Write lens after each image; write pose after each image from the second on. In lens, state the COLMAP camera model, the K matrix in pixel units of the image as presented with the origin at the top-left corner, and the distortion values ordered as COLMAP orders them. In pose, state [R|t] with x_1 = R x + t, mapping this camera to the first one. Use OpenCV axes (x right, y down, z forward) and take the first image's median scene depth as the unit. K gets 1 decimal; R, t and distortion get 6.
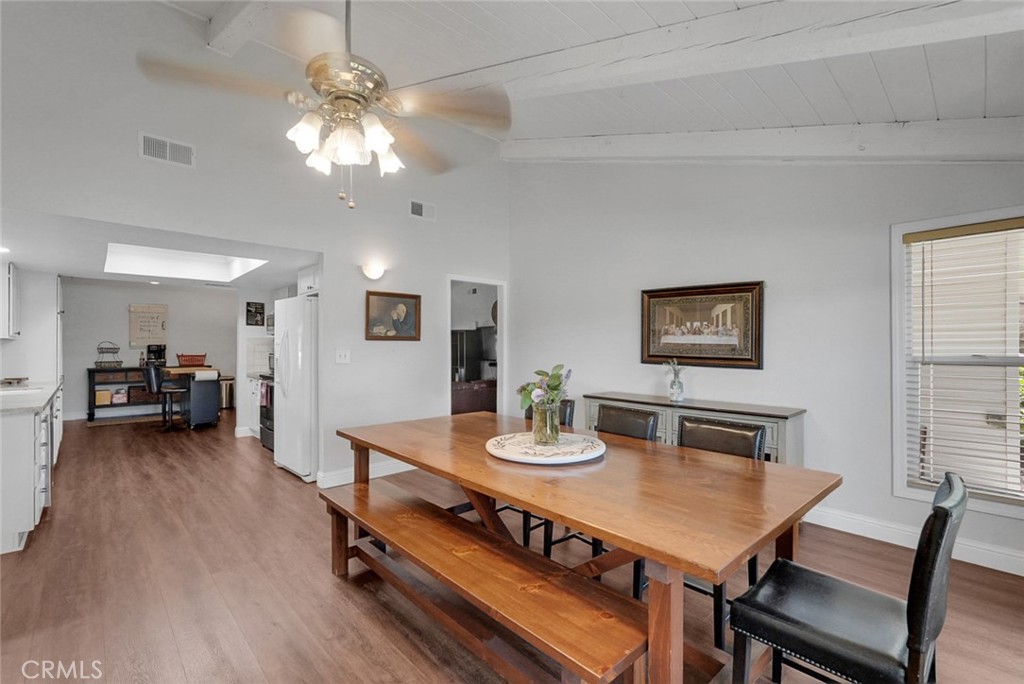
lens RADIAL K [[456.6, 0, 508.0], [0, 456.6, 347.0], [0, 0, 1]] dist [-0.000872, -0.000042]
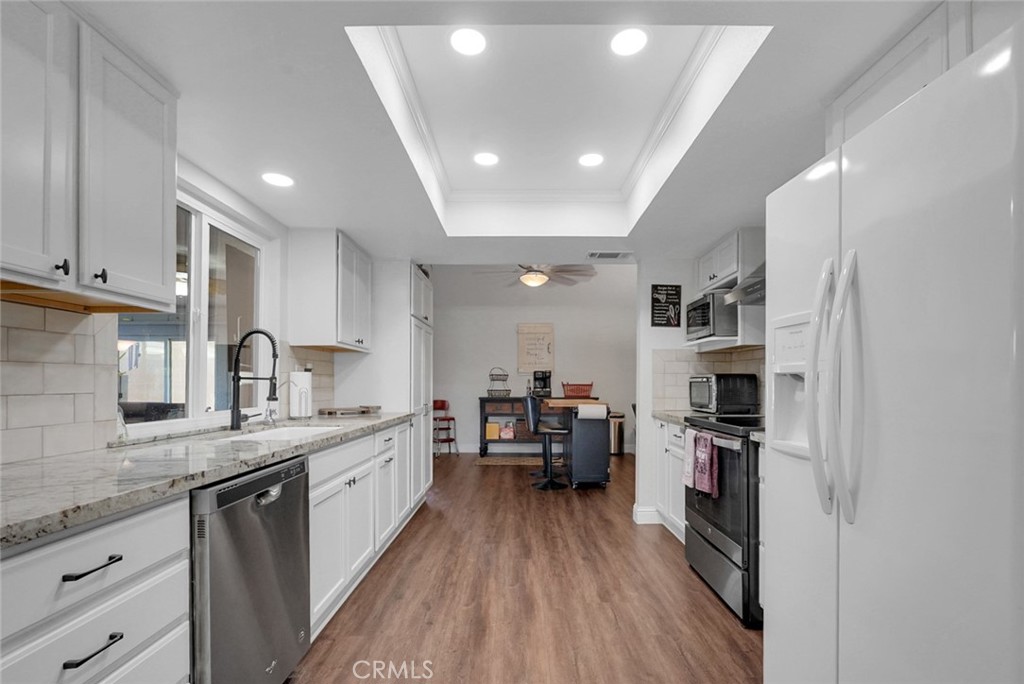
lens RADIAL K [[459.3, 0, 516.4], [0, 459.3, 381.8], [0, 0, 1]] dist [-0.000343, 0.000035]
pose [[0.729802, 0.000237, -0.683658, -0.275056], [-0.002963, 0.999992, -0.002817, 0.020511], [0.683652, 0.004082, 0.729797, 0.422606]]
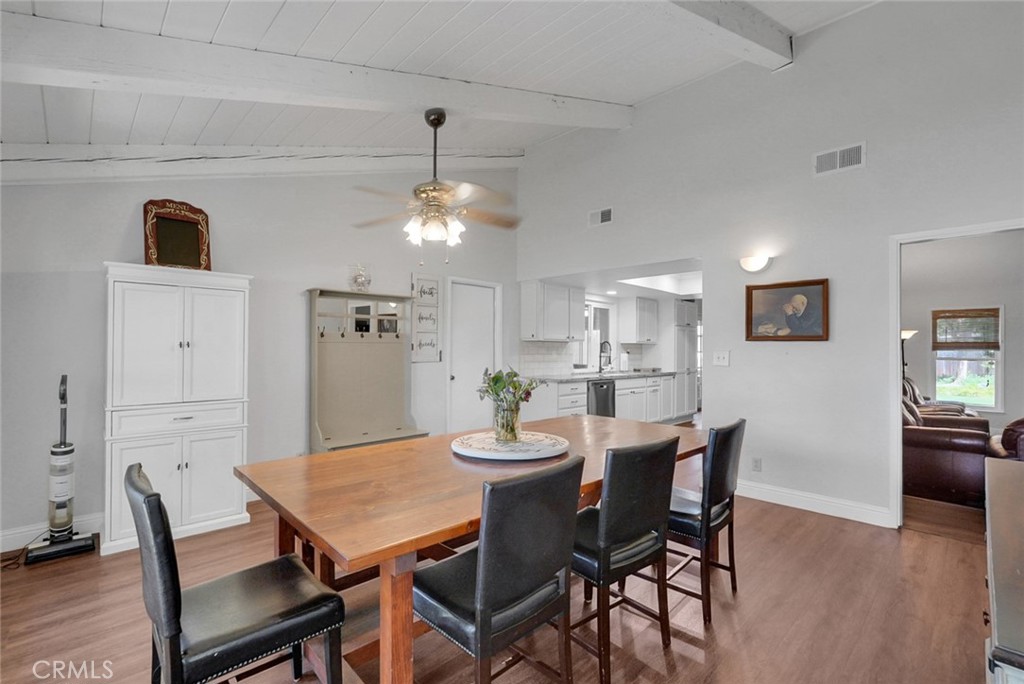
lens RADIAL K [[456.6, 0, 508.0], [0, 456.6, 347.0], [0, 0, 1]] dist [-0.000872, -0.000042]
pose [[0.021187, -0.003635, -0.999769, 0.340475], [-0.008079, 0.999960, -0.003807, 0.002191], [0.999743, 0.008158, 0.021157, 0.303038]]
